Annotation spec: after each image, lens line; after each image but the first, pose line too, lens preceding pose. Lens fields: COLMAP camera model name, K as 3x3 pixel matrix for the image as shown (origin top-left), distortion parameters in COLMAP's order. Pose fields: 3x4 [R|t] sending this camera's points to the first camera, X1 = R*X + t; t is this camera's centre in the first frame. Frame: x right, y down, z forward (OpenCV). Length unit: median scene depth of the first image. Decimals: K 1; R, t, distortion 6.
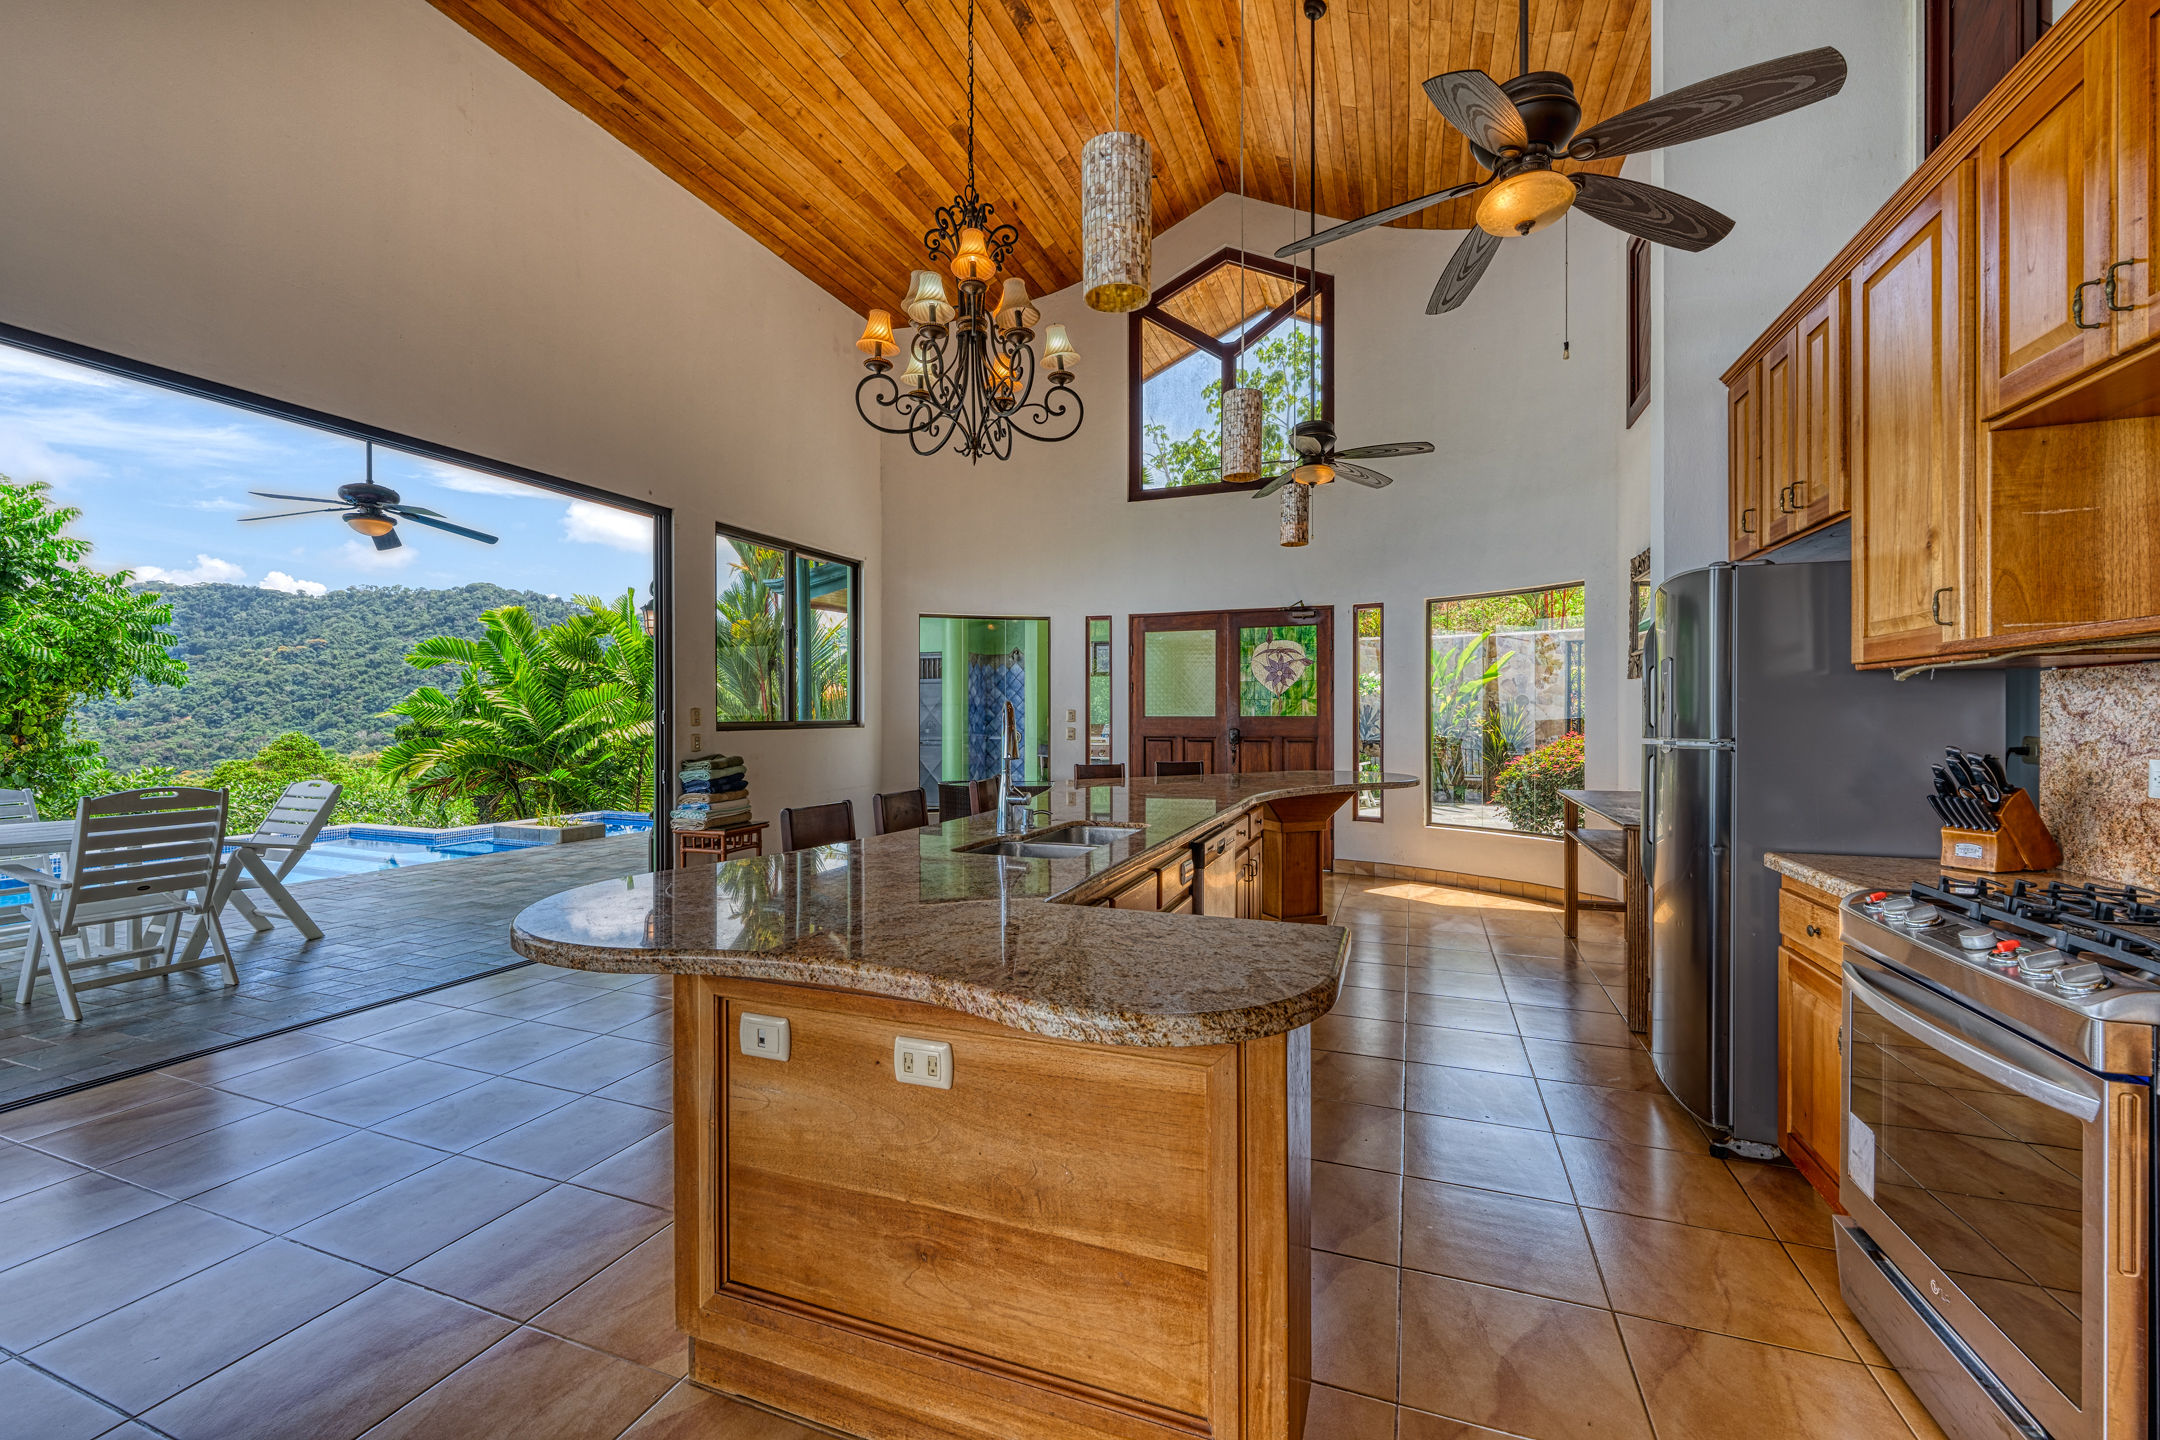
lens RADIAL K [[879.4, 0, 1070.7], [0, 879.4, 720.2], [0, 0, 1]] dist [0.000827, 0.000093]
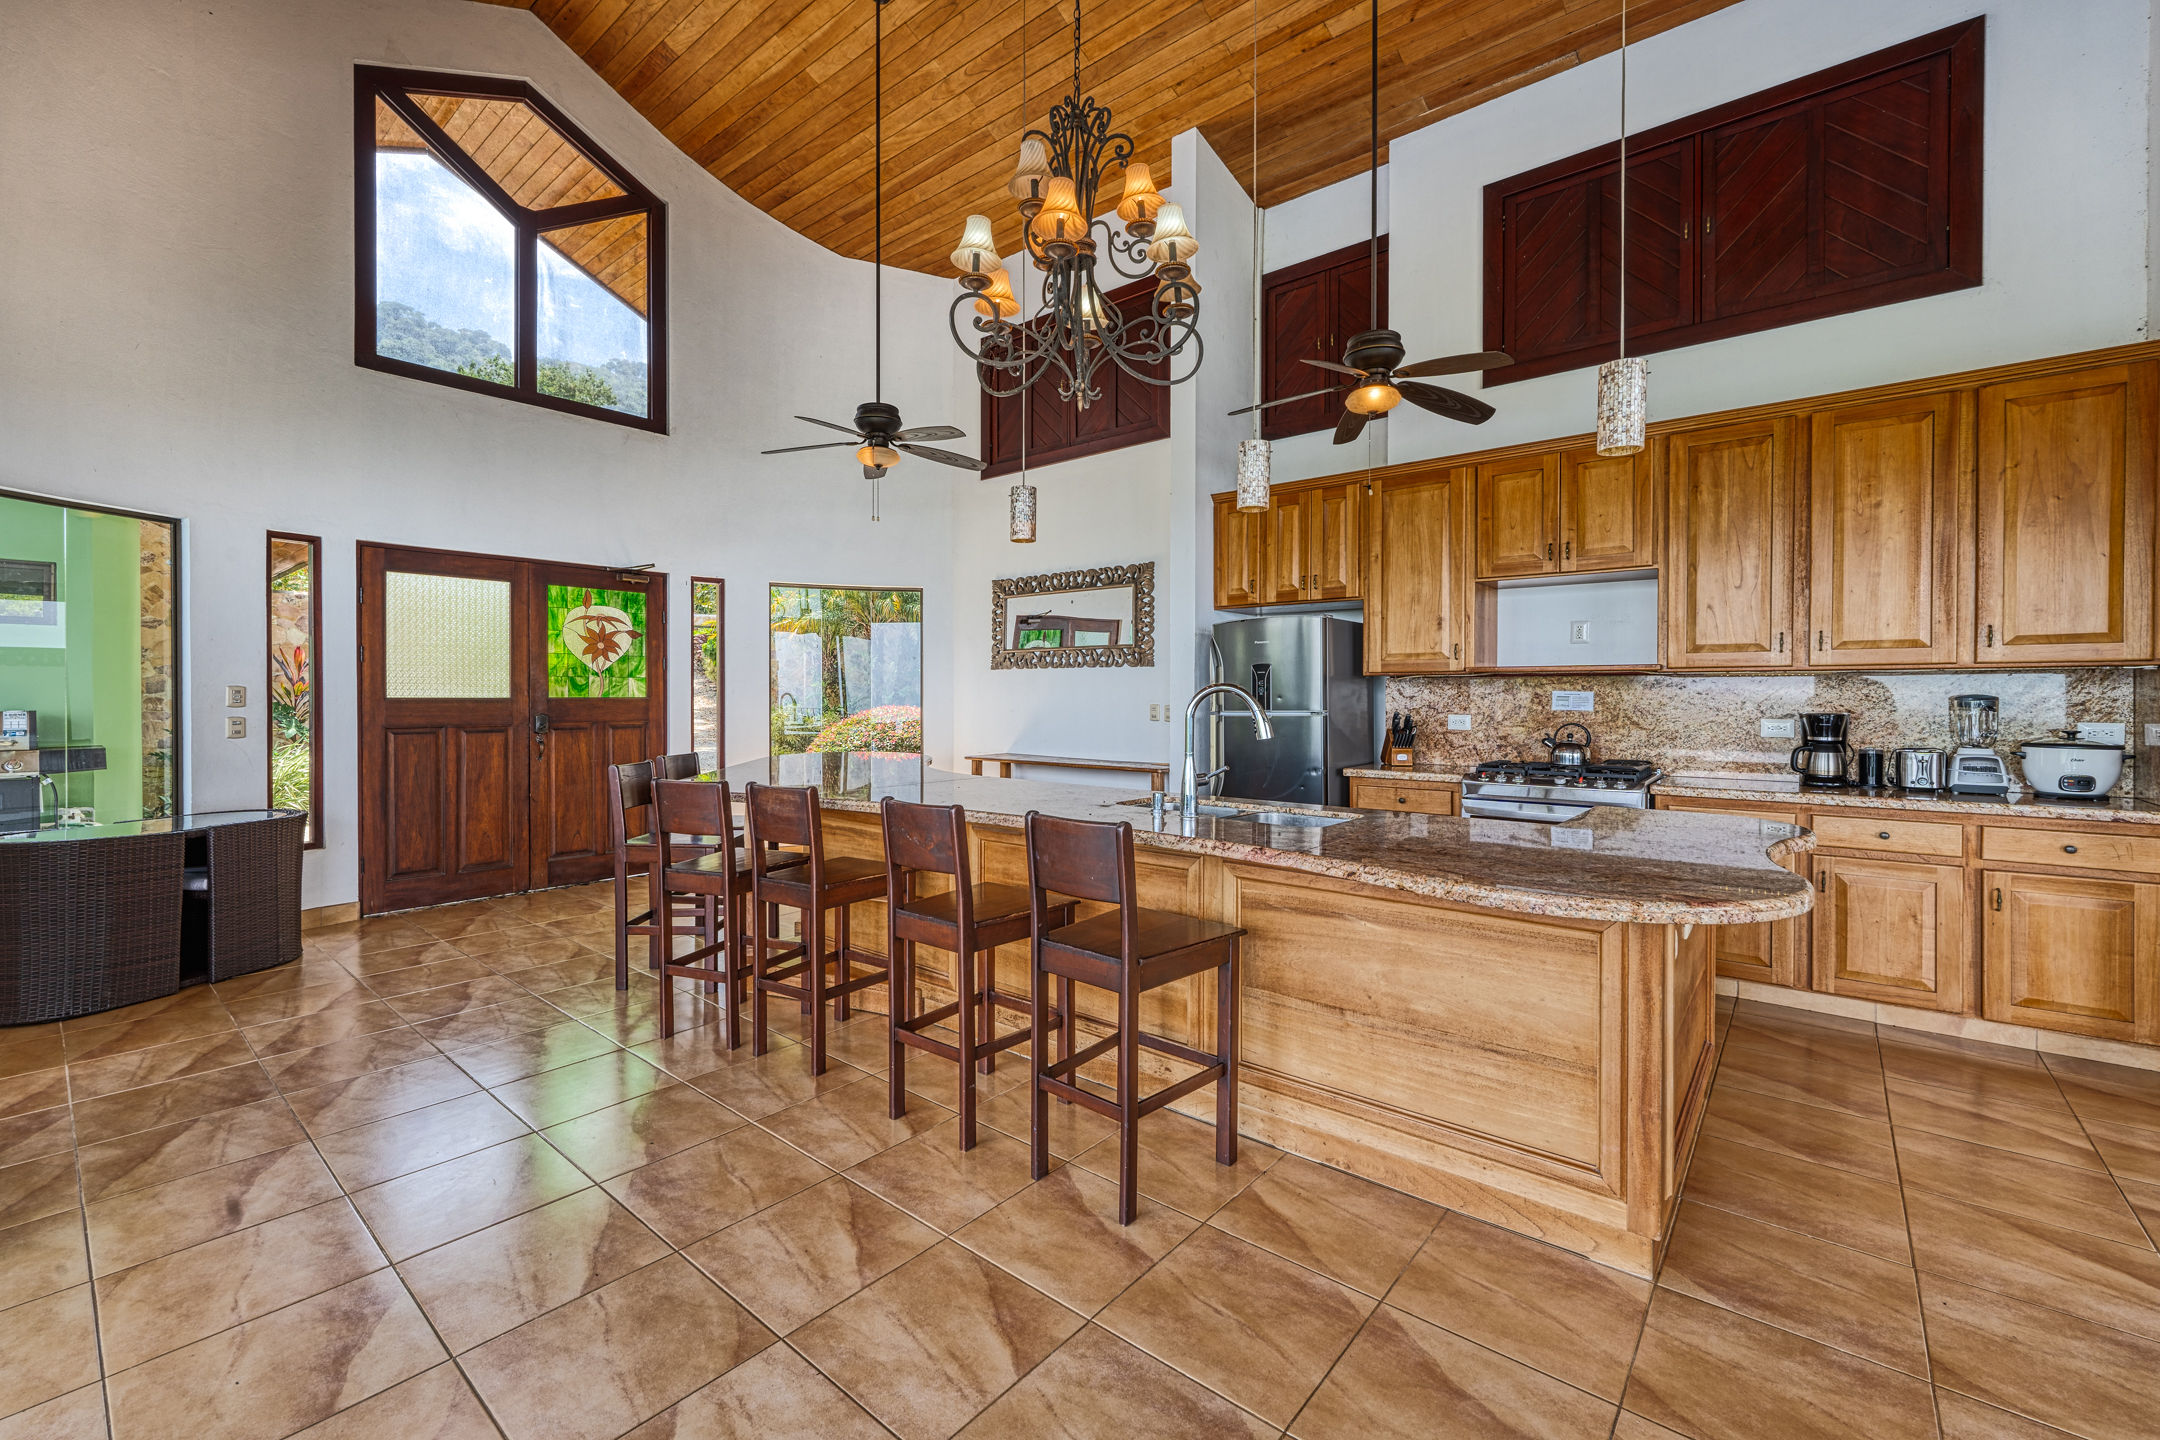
lens RADIAL K [[891.3, 0, 1078.9], [0, 891.3, 699.3], [0, 0, 1]] dist [0.017630, -0.008371]
pose [[0.329345, -0.000962, 0.944209, -0.410886], [0.004573, 0.999989, -0.000576, -0.000267], [-0.944199, 0.004508, 0.329346, 0.298869]]
